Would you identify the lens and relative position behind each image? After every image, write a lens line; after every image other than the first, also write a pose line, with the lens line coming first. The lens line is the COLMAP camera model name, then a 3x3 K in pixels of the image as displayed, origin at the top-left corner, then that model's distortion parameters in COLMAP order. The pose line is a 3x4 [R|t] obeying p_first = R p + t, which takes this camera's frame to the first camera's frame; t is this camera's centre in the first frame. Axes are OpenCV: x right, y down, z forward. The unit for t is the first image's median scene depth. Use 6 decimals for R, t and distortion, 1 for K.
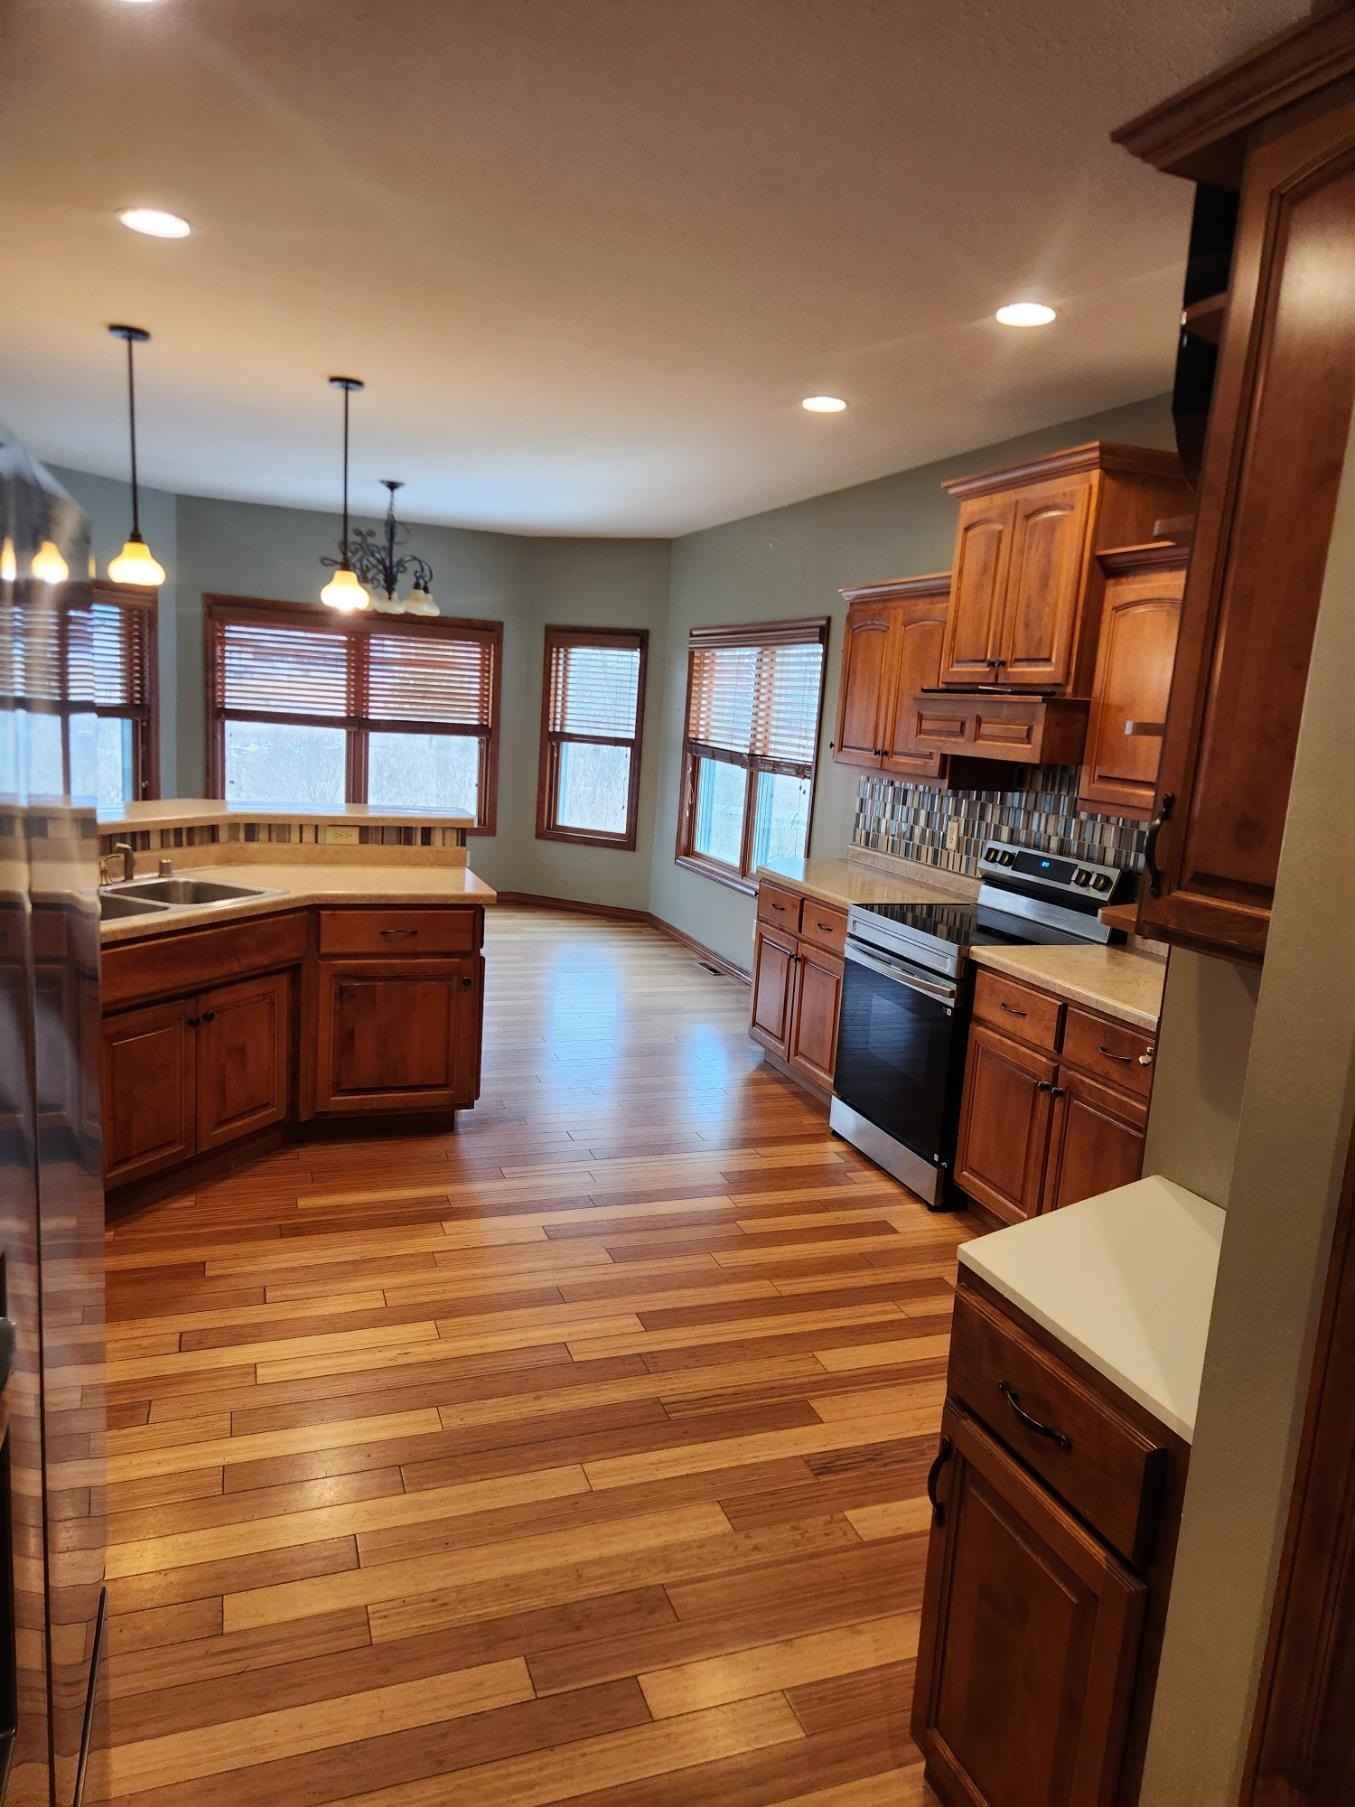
lens RADIAL K [[1214.5, 0, 670.8], [0, 1214.5, 900.3], [0, 0, 1]] dist [0.072238, -0.059345]
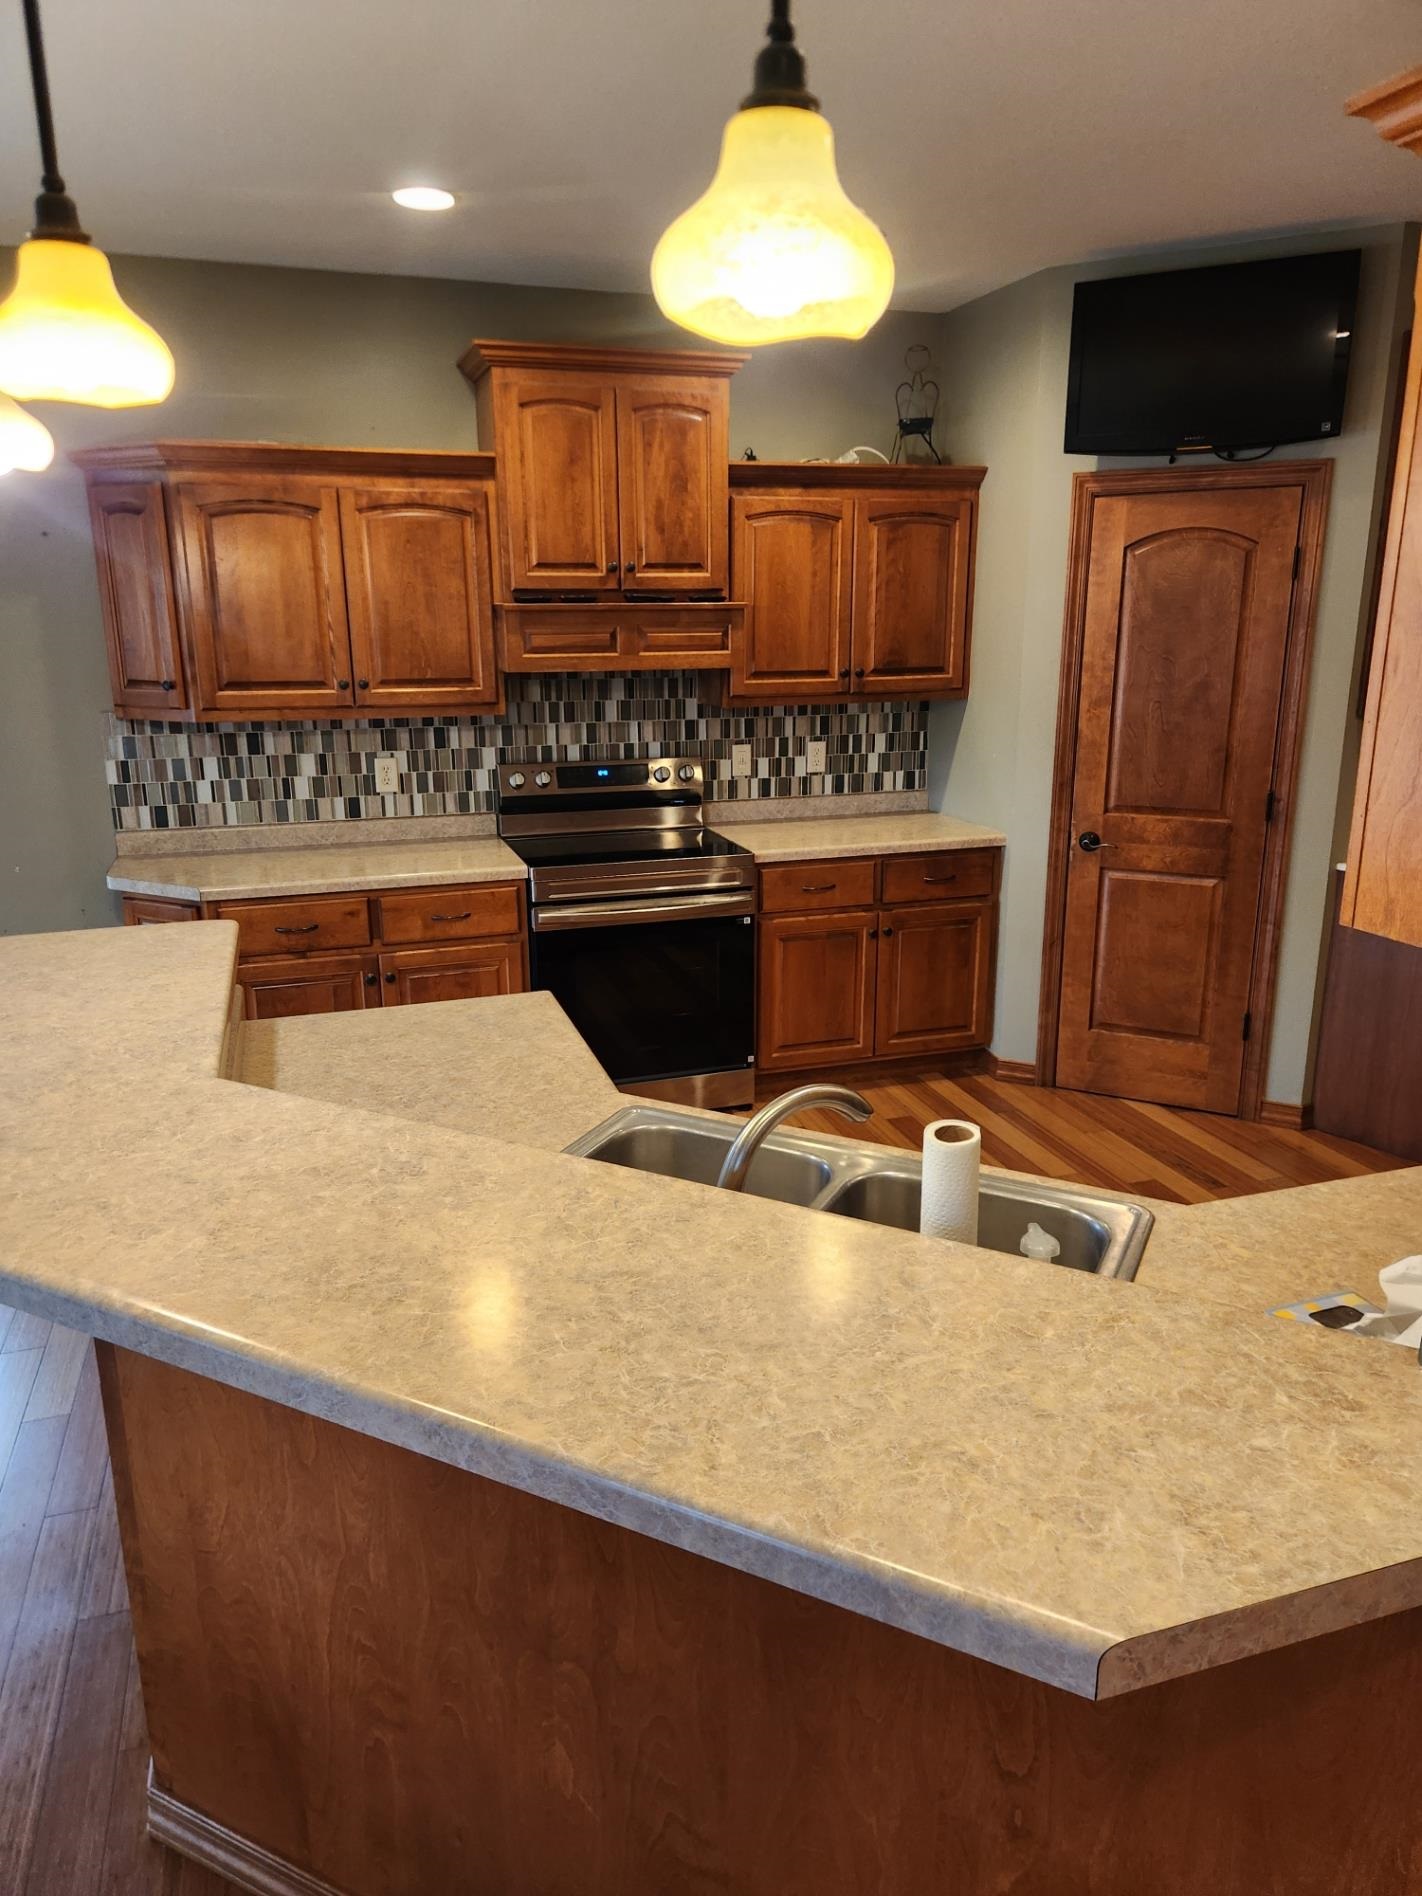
lens RADIAL K [[1274.3, 0, 713.3], [0, 1274.3, 932.8], [0, 0, 1]] dist [0.072238, -0.059345]
pose [[0.035559, -0.309401, 0.950266, -0.631187], [0.174530, 0.938178, 0.298934, -0.177432], [-0.984010, 0.155220, 0.087361, 0.739268]]
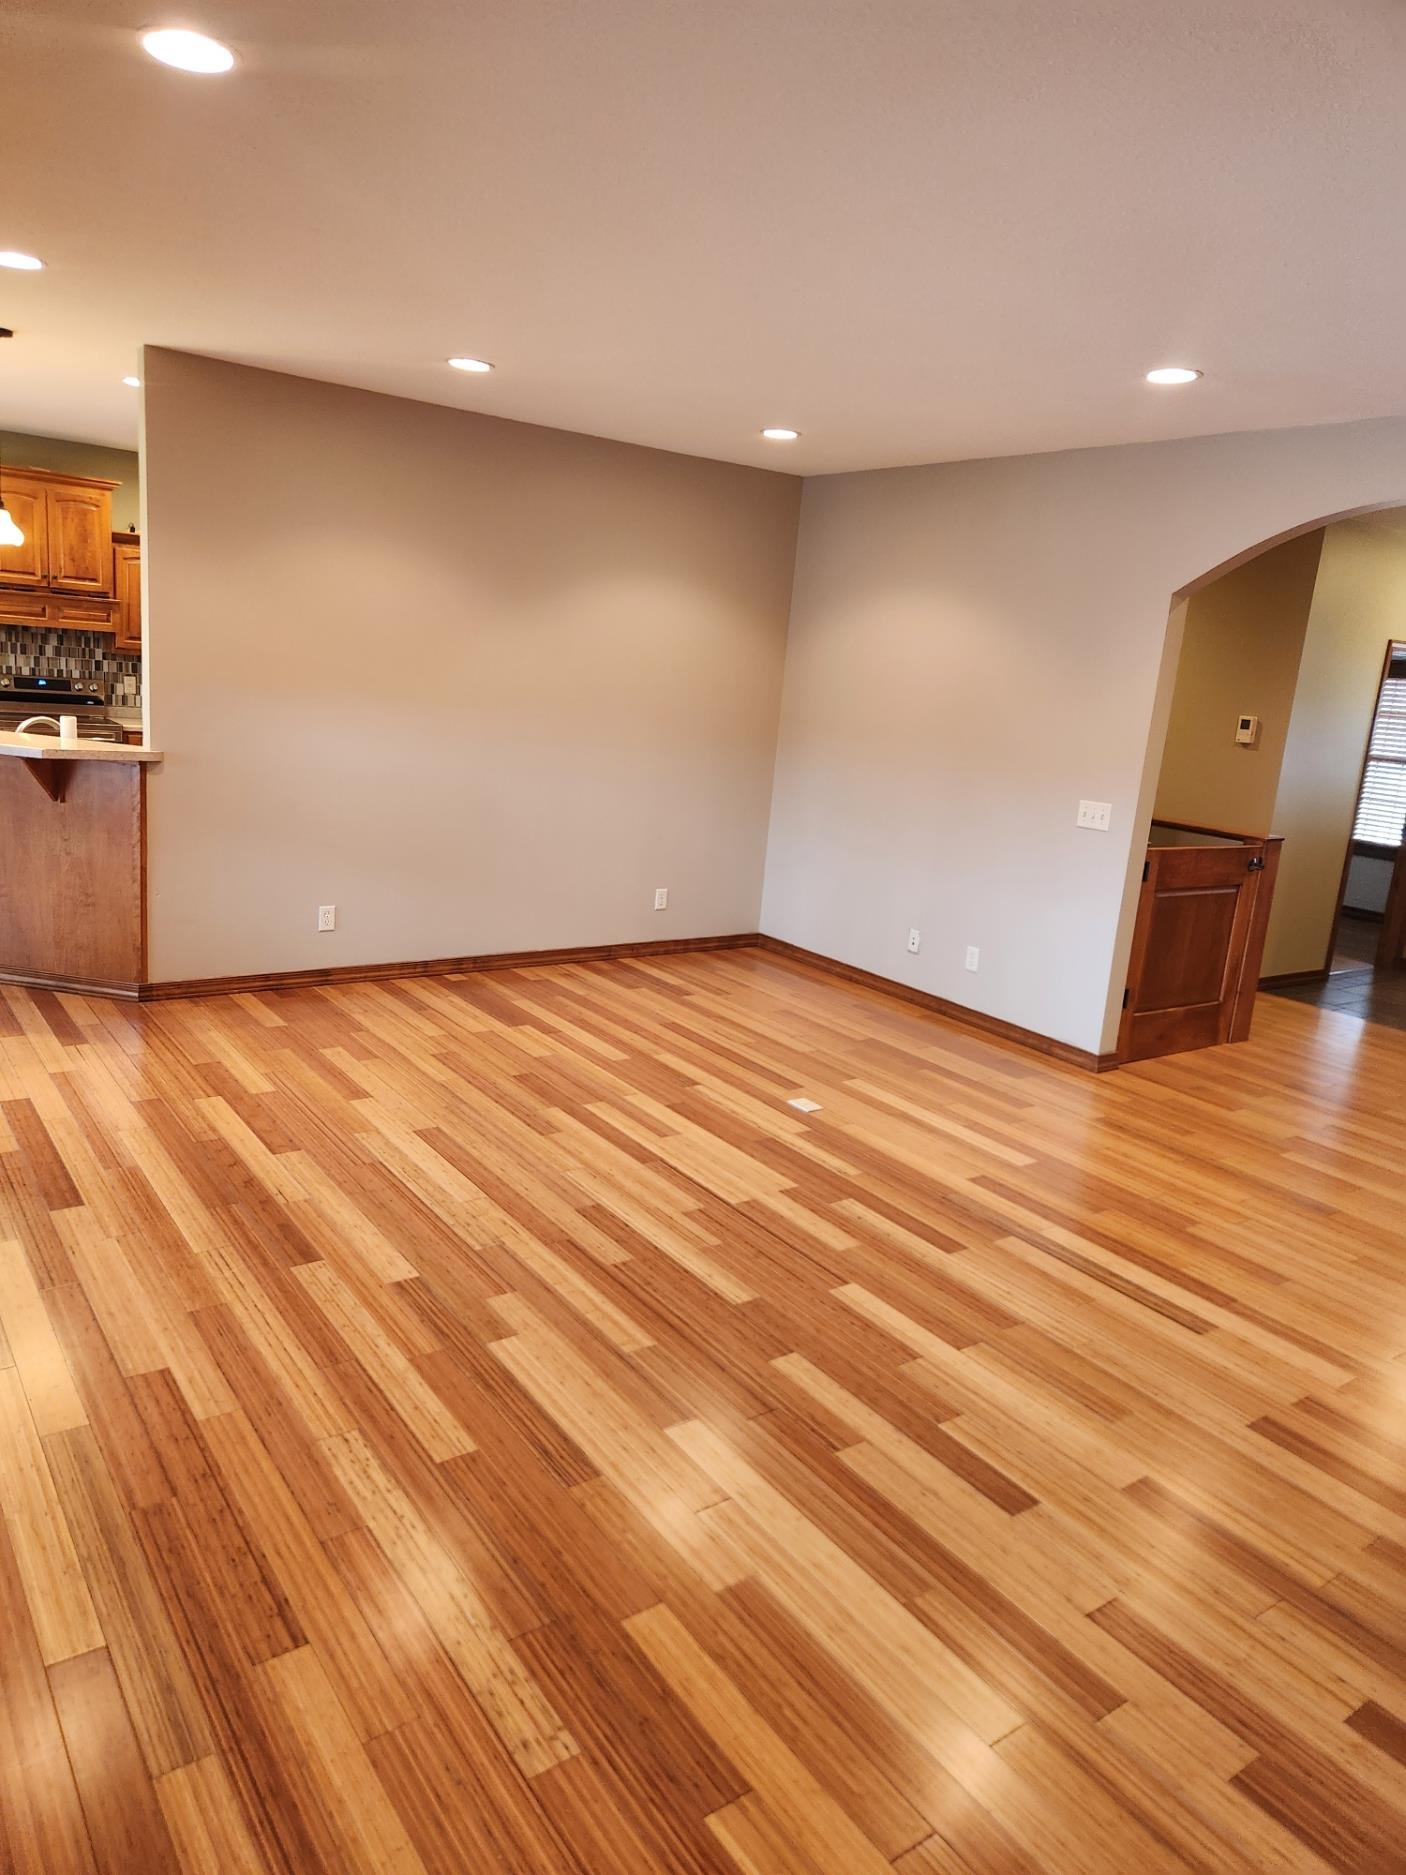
lens RADIAL K [[1260.2, 0, 708.2], [0, 1260.2, 910.4], [0, 0, 1]] dist [0.072238, -0.059345]
pose [[-0.264129, -0.274878, 0.924488, -1.634057], [0.057056, 0.952396, 0.299477, -0.197734], [-0.962798, 0.131848, -0.235872, 0.465327]]
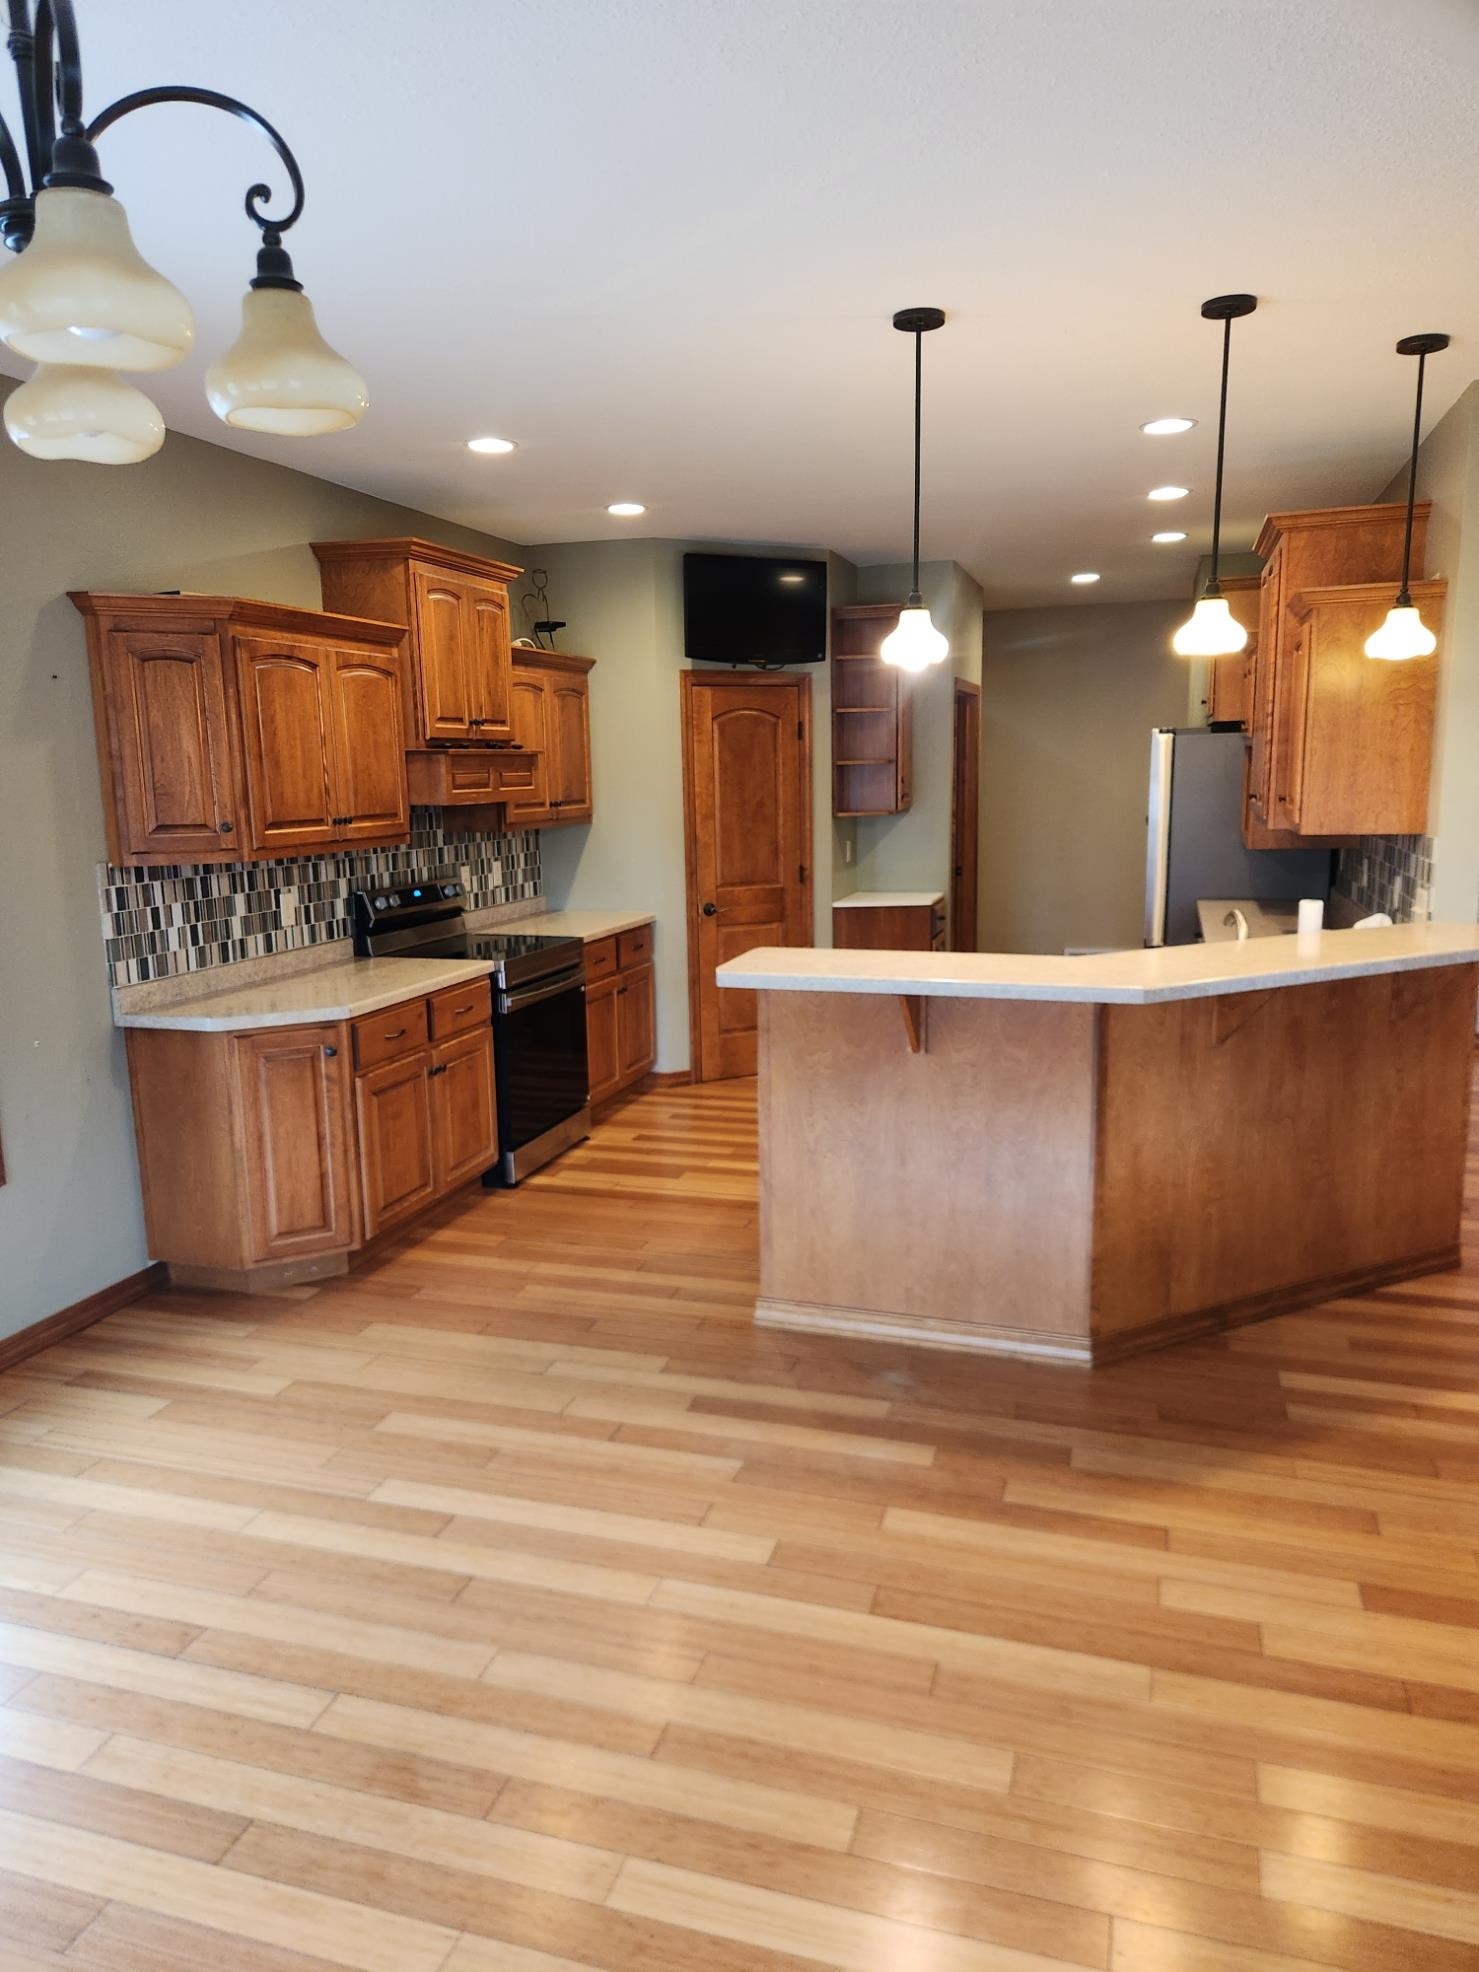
lens RADIAL K [[1325.4, 0, 738.4], [0, 1325.4, 990.5], [0, 0, 1]] dist [0.072238, -0.059345]
pose [[-0.792464, -0.153463, 0.590296, -0.608502], [0.066701, 0.940217, 0.333980, -0.302235], [-0.606260, 0.304040, -0.734852, 1.556418]]
